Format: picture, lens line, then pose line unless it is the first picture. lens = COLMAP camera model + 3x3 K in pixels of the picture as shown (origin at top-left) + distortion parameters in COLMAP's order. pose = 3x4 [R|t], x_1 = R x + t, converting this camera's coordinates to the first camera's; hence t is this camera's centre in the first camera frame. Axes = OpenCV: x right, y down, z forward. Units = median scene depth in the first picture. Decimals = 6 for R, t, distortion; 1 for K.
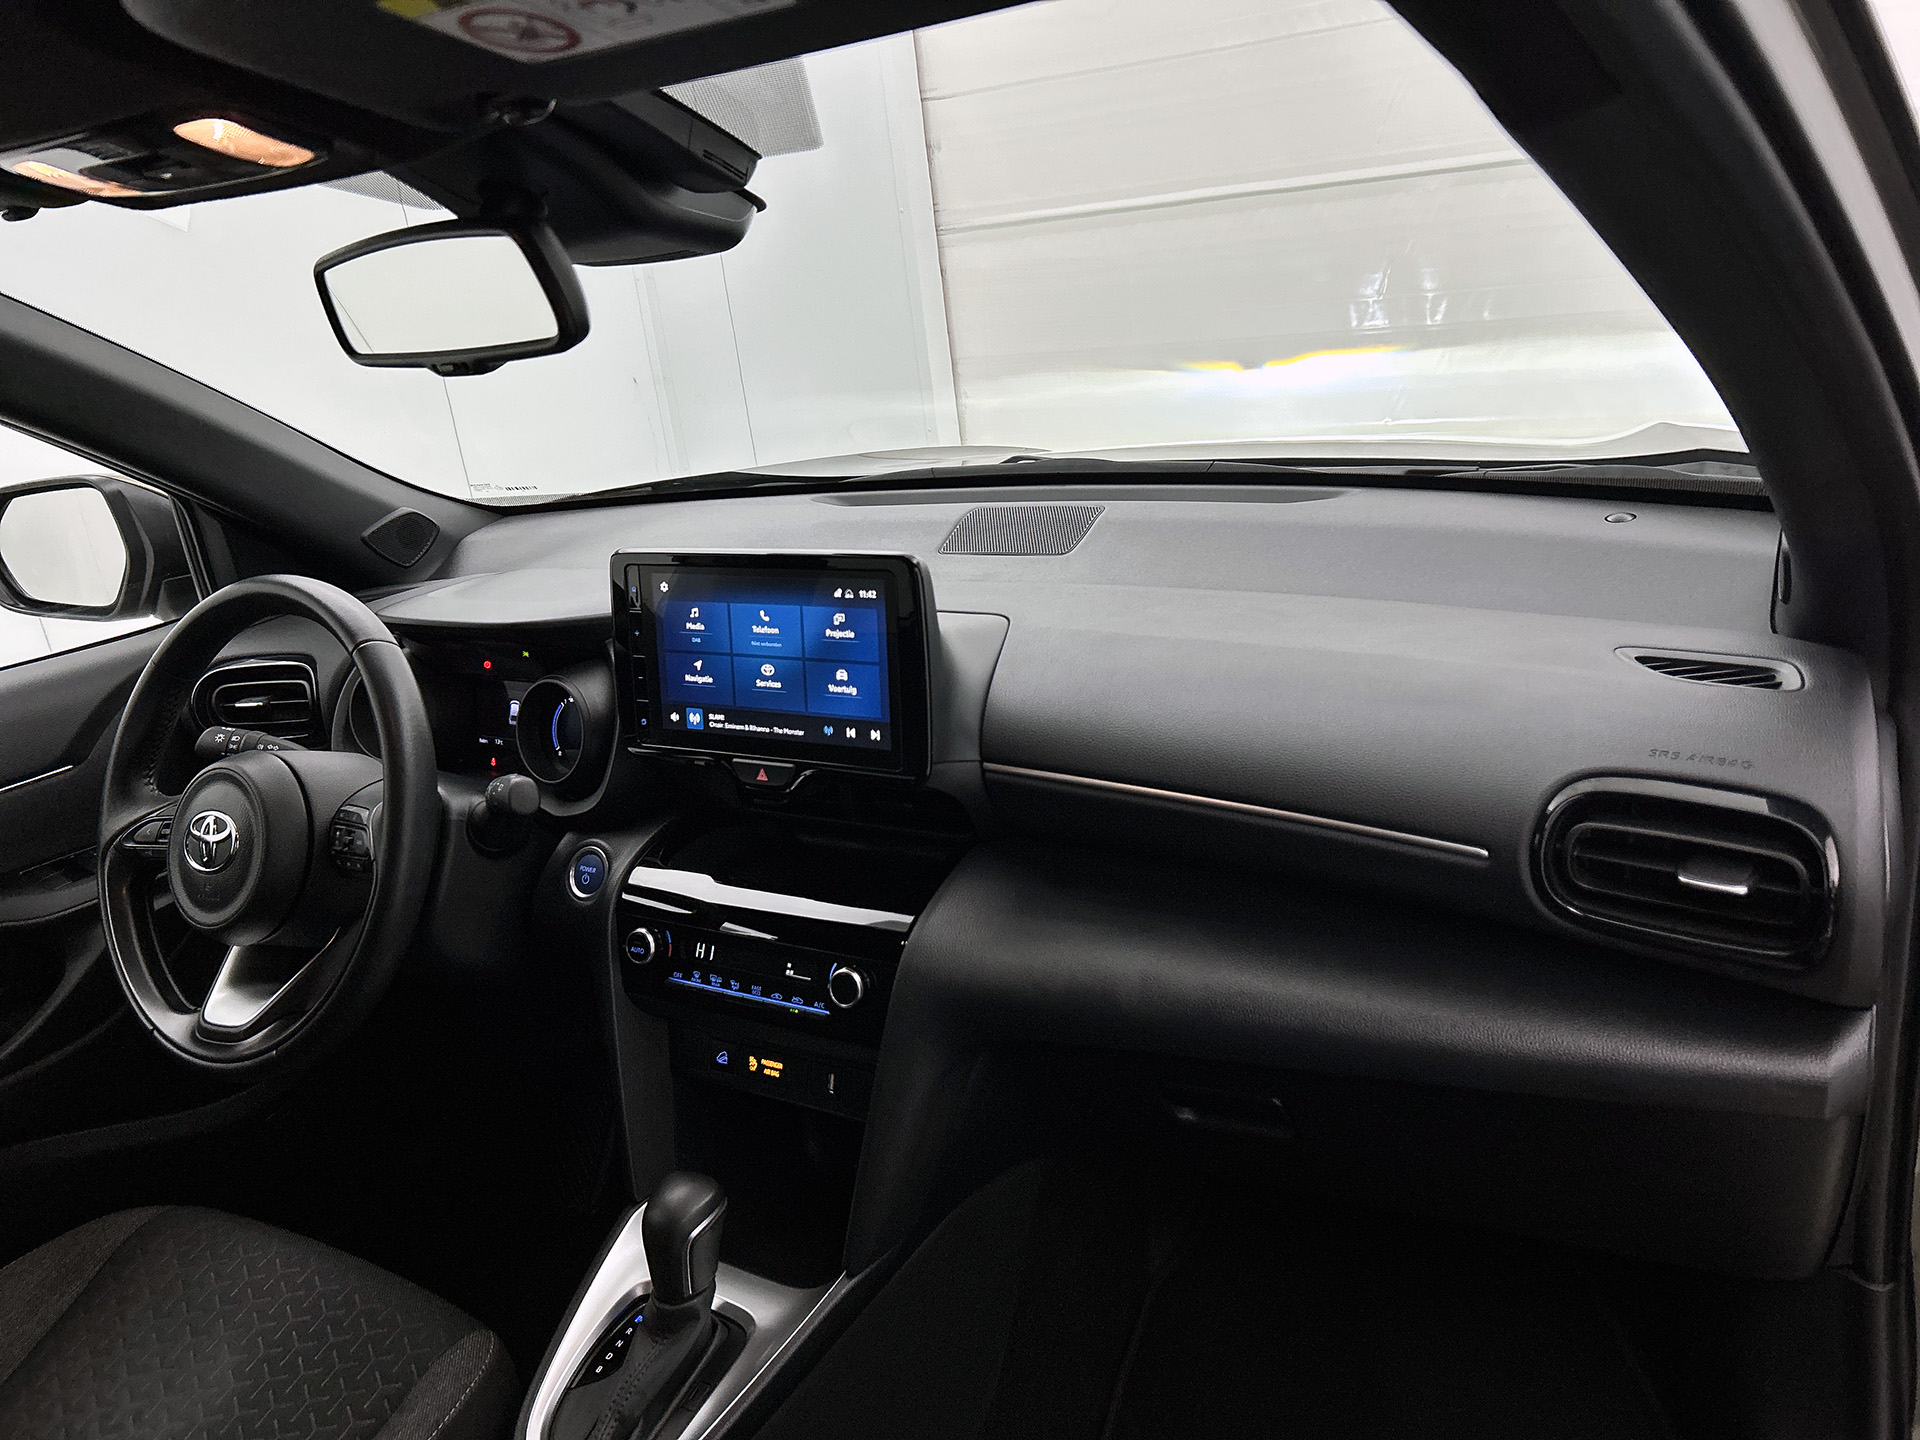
lens RADIAL K [[1454.0, 0, 916.1], [0, 1454.0, 695.7], [0, 0, 1]] dist [0.041363, -0.048069]
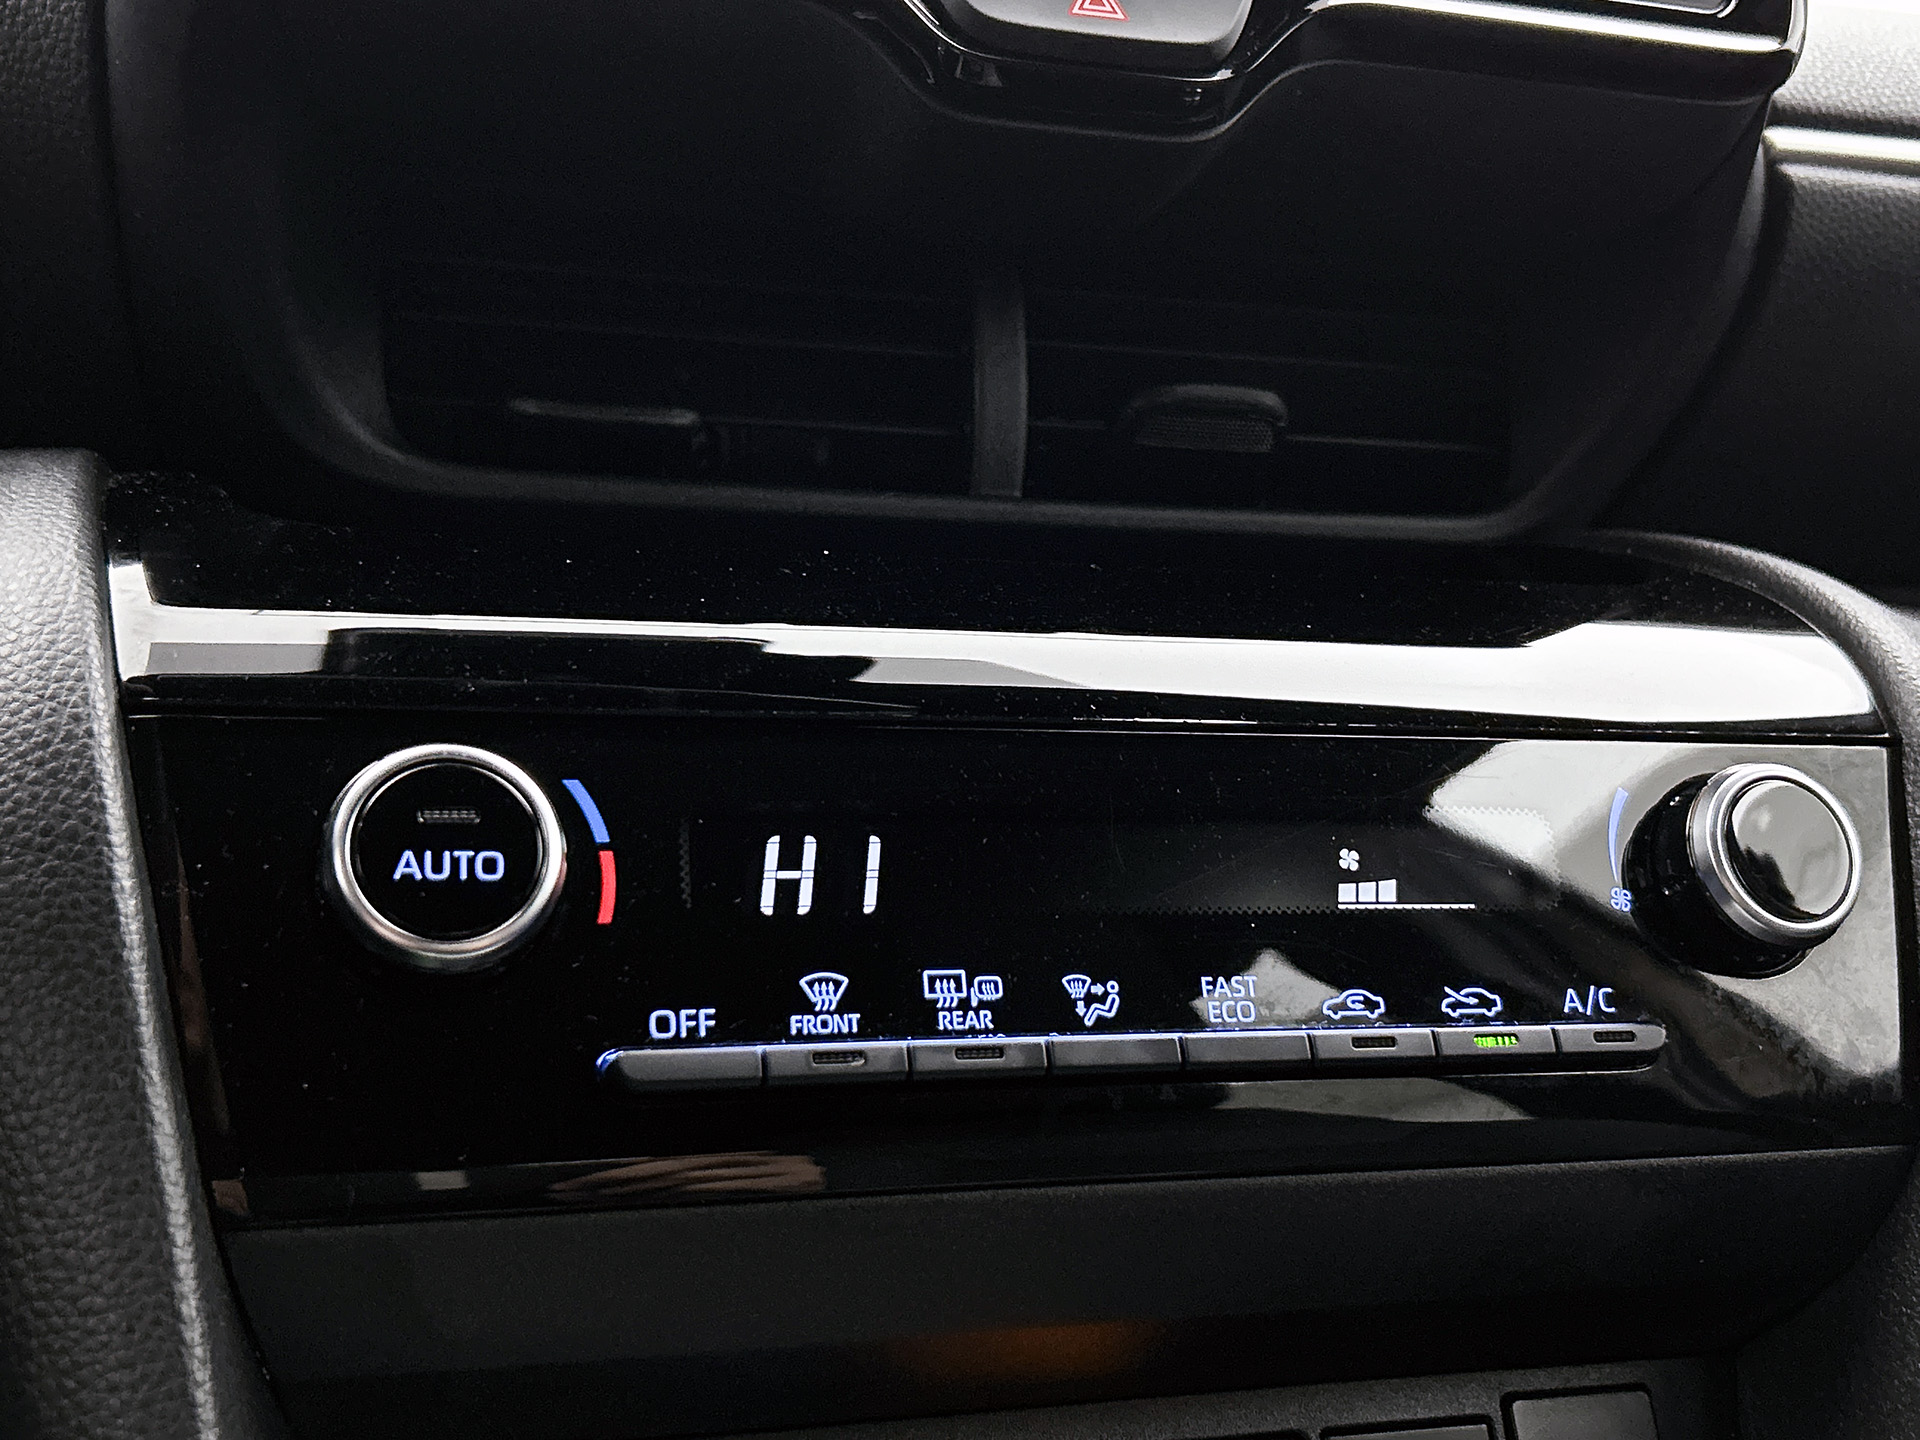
lens RADIAL K [[2242.1, 0, 969.8], [0, 2242.1, 728.6], [0, 0, 1]] dist [0.059426, 0.000000]
pose [[0.639797, 0.132055, 0.757114, -0.354321], [0.158684, 0.941202, -0.298259, 0.252102], [-0.751984, 0.310968, 0.581223, 0.857219]]
